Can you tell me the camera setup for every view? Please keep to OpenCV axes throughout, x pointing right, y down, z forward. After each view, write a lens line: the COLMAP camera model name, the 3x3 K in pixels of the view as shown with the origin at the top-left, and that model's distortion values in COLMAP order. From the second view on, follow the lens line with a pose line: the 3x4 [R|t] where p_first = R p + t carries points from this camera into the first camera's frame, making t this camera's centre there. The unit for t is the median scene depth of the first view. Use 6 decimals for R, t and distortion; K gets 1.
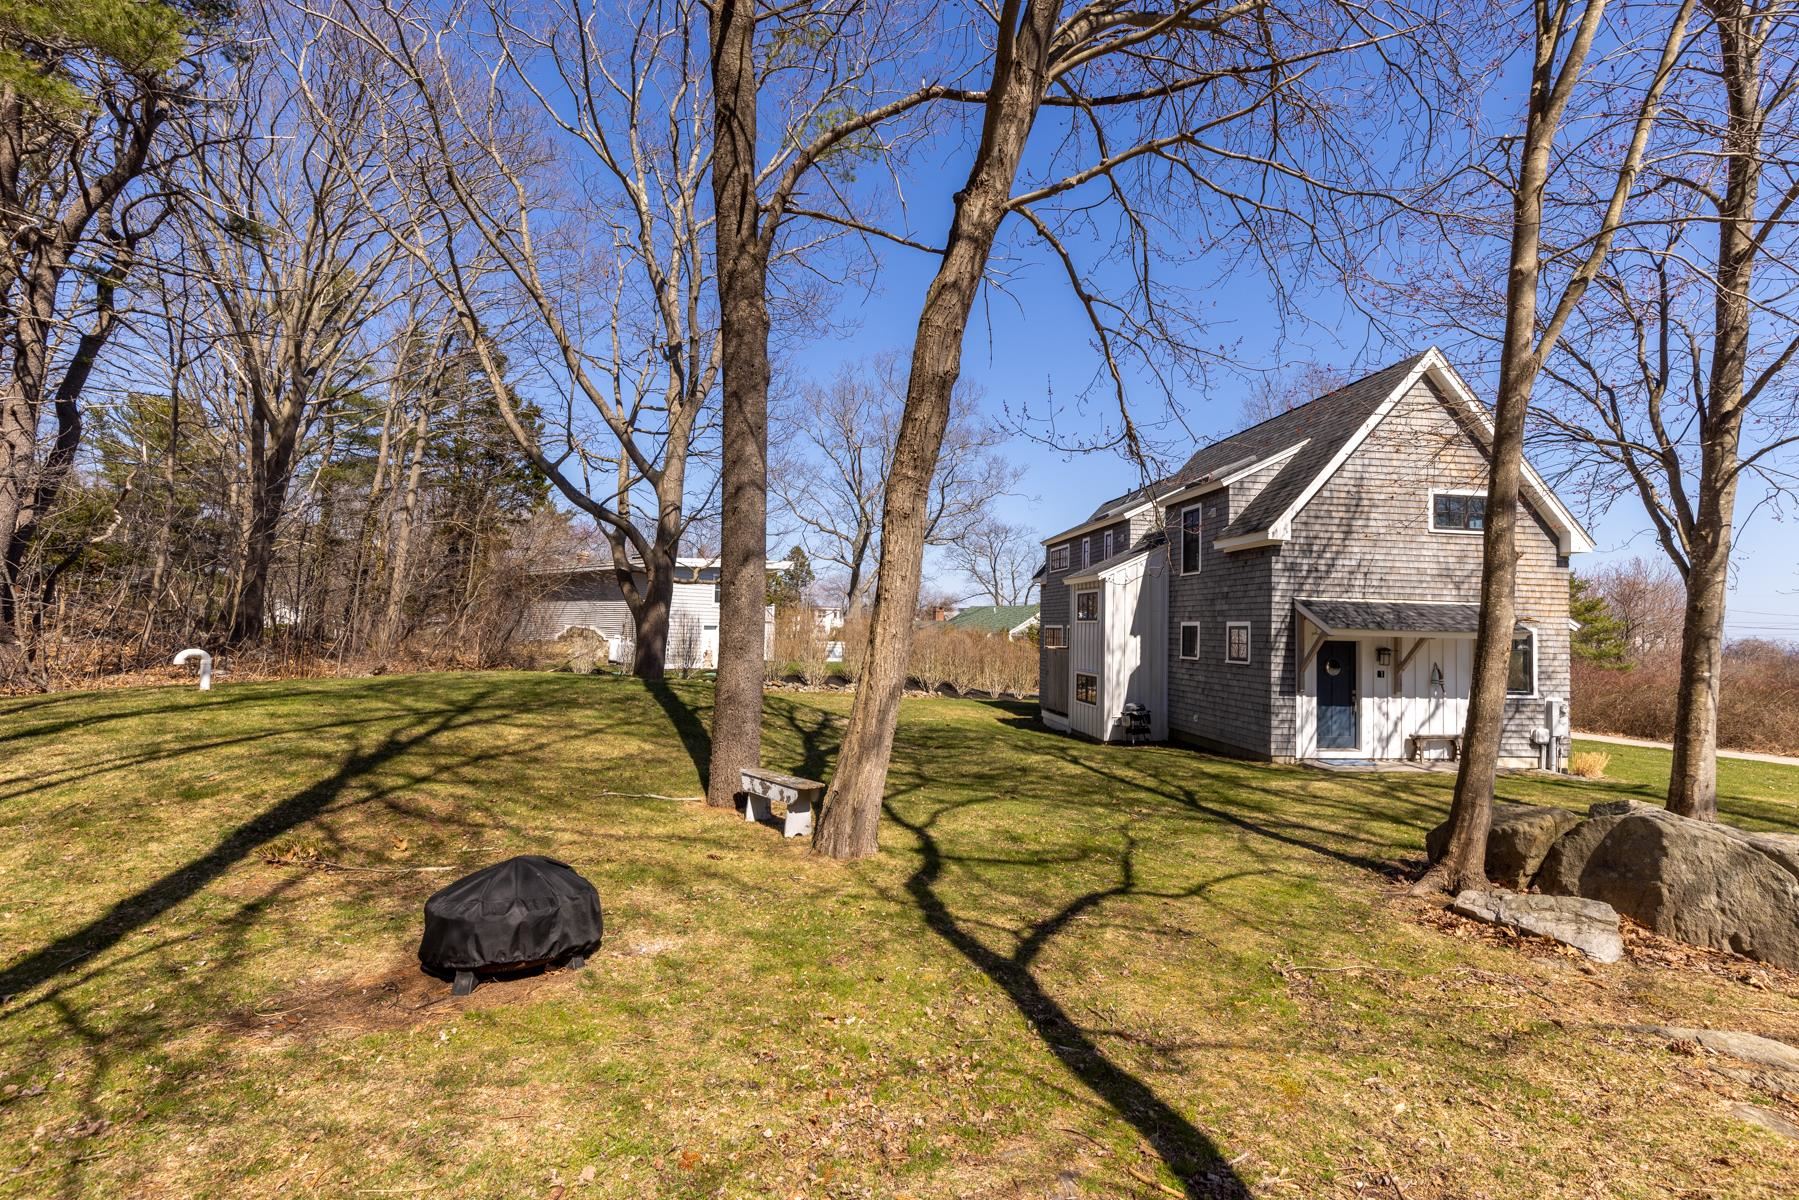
lens RADIAL K [[840.6, 0, 899.5], [0, 840.6, 600.0], [0, 0, 1]] dist [0.026988, -0.016974]
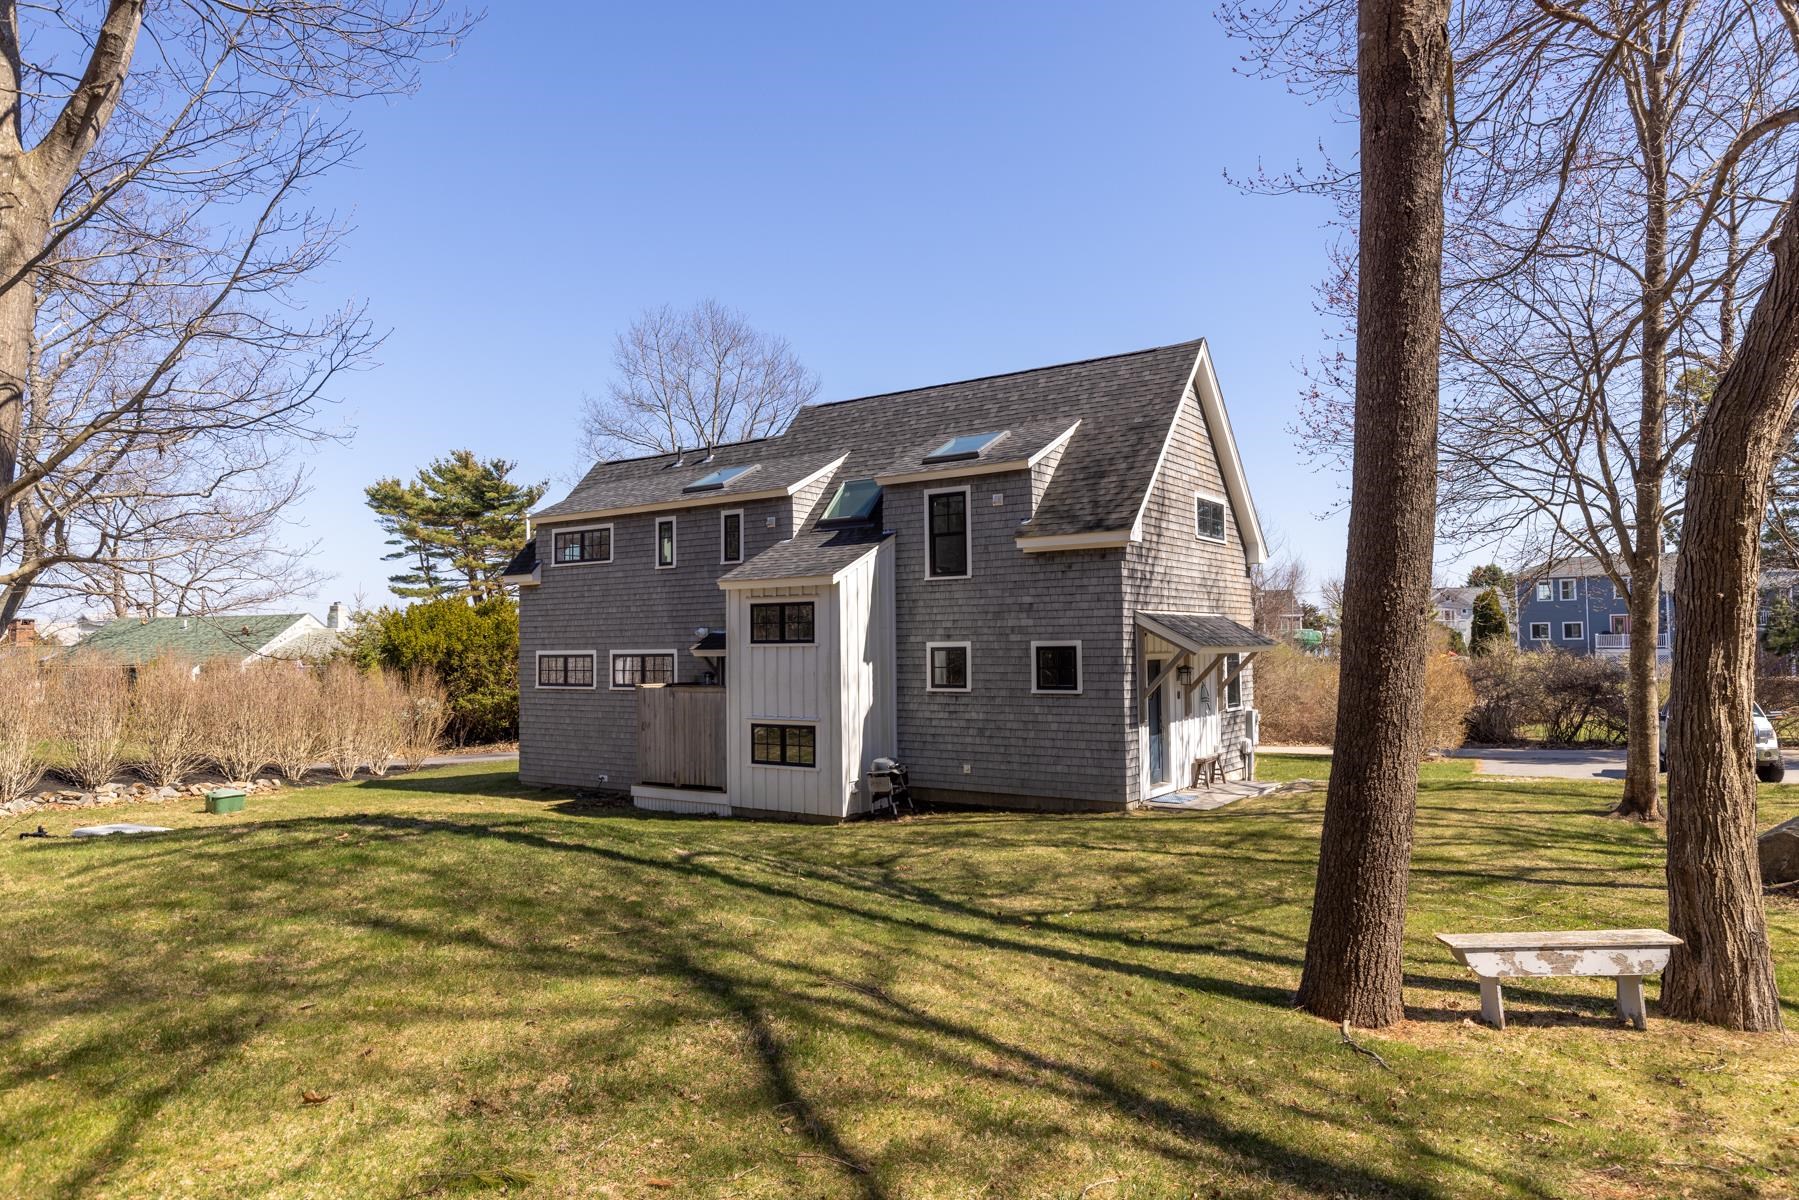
lens RADIAL K [[1135.4, 0, 899.5], [0, 1135.4, 600.0], [0, 0, 1]] dist [0.003265, 0.000456]
pose [[0.639092, 0.000828, 0.769130, -0.544226], [-0.000538, 1.000000, -0.000631, -0.012188], [-0.769130, -0.000010, 0.639092, 0.456656]]
